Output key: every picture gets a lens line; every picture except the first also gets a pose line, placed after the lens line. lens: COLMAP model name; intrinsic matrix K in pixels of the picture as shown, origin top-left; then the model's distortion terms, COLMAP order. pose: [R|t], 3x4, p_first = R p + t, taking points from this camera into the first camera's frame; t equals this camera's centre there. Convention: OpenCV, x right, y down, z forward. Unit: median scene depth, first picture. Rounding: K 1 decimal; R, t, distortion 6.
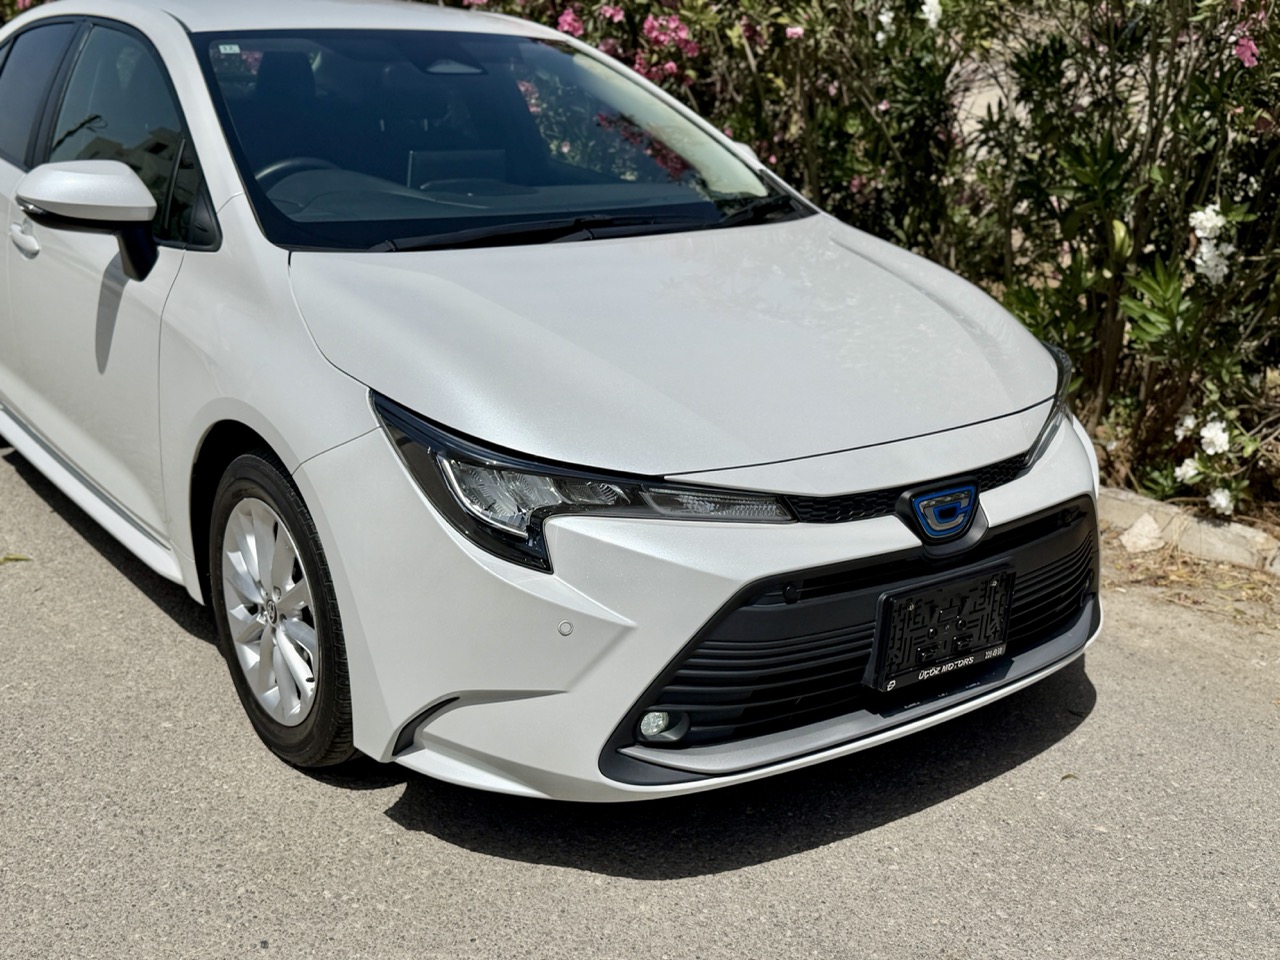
lens RADIAL K [[1400.5, 0, 634.0], [0, 1400.5, 480.0], [0, 0, 1]] dist [0.007184, 0.000000]
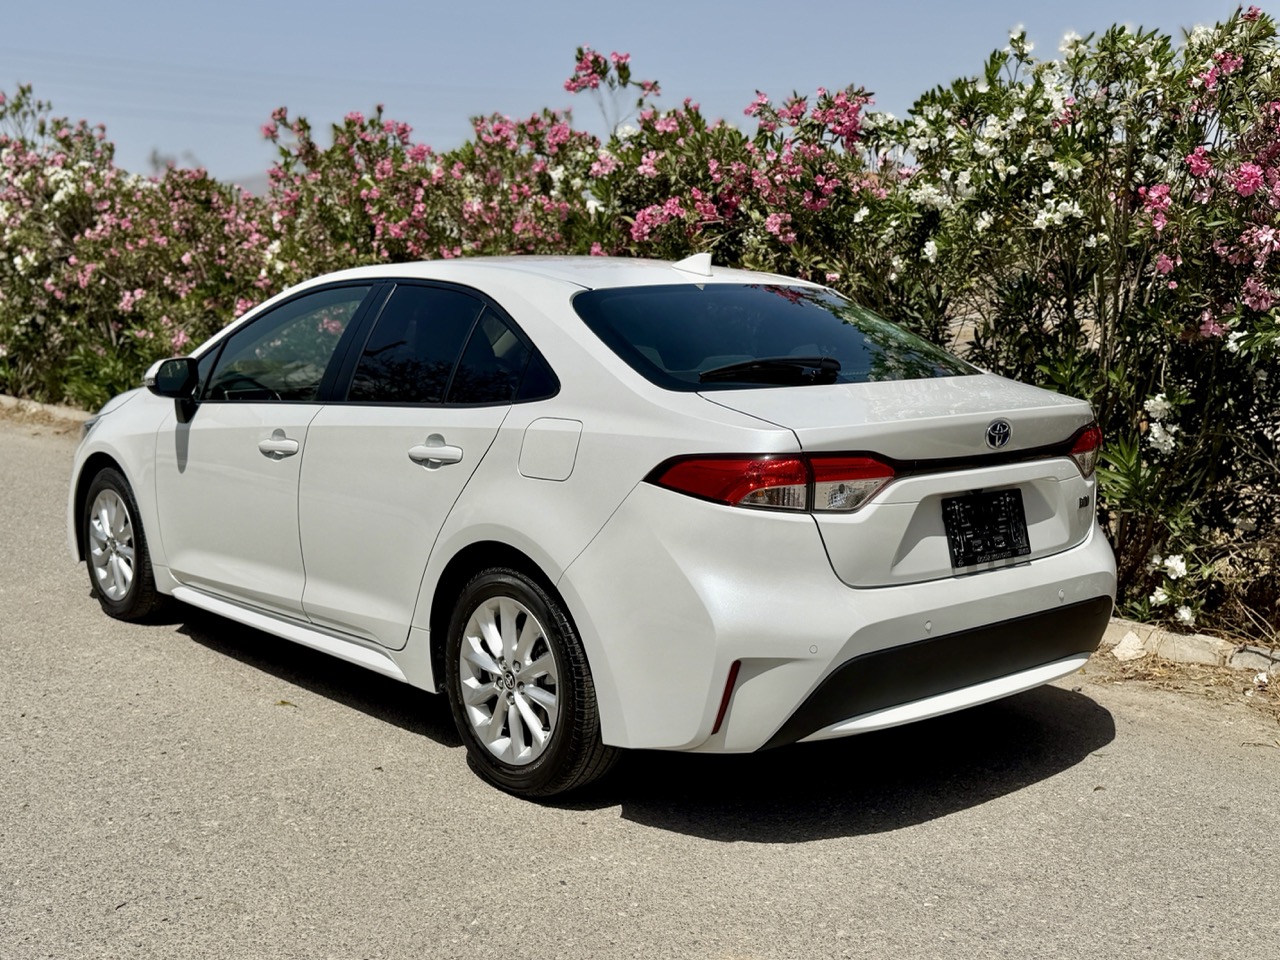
lens RADIAL K [[1400.5, 0, 635.3], [0, 1400.5, 476.9], [0, 0, 1]] dist [0.007184, 0.000000]
pose [[0.999161, -0.018985, 0.036275, -0.169856], [0.025056, 0.984245, -0.175023, 0.128923], [-0.032381, 0.175785, 0.983896, -0.352155]]
